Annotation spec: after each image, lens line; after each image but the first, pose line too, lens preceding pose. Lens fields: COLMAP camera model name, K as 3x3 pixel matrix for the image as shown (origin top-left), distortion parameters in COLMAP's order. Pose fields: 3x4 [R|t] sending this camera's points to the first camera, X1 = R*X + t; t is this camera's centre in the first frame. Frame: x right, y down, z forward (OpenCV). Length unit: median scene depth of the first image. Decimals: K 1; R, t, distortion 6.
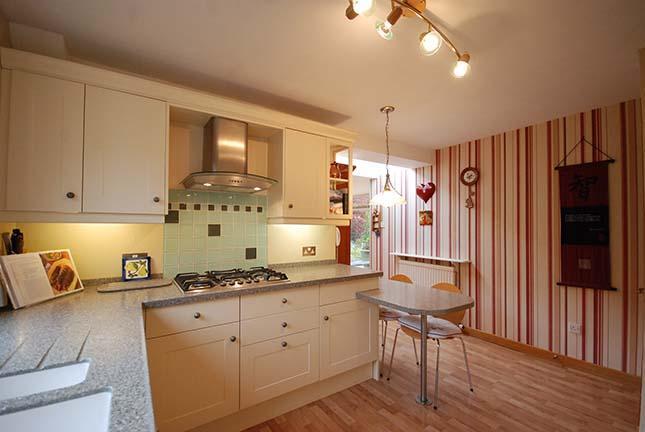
lens RADIAL K [[282.7, 0, 322.1], [0, 282.7, 220.5], [0, 0, 1]] dist [-0.002694, -0.005771]
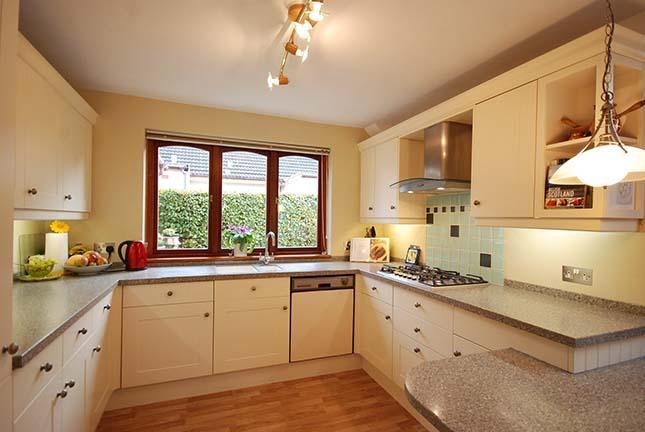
lens RADIAL K [[319.1, 0, 320.8], [0, 319.1, 221.2], [0, 0, 1]] dist [-0.003738, -0.001062]
pose [[-0.242526, -0.005924, -0.970127, 0.861781], [-0.001873, 0.999982, -0.005638, 0.005950], [0.970143, 0.000449, -0.242533, 0.812929]]
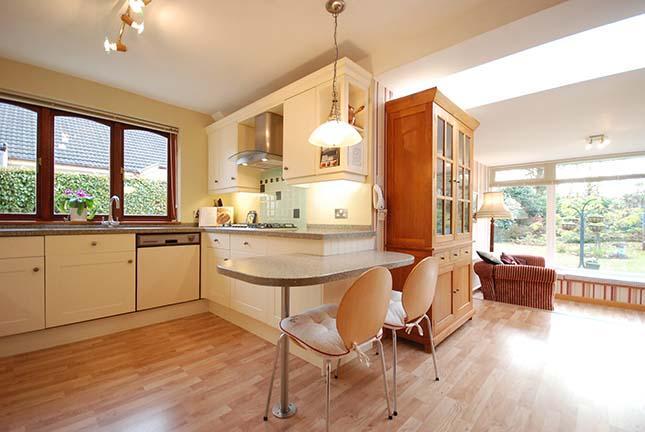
lens RADIAL K [[282.7, 0, 325.4], [0, 282.7, 221.3], [0, 0, 1]] dist [-0.002694, -0.005771]
pose [[0.215730, -0.000882, -0.976453, 1.037741], [0.011253, 0.999935, 0.001583, 0.162378], [0.976388, -0.011330, 0.215726, 0.928271]]
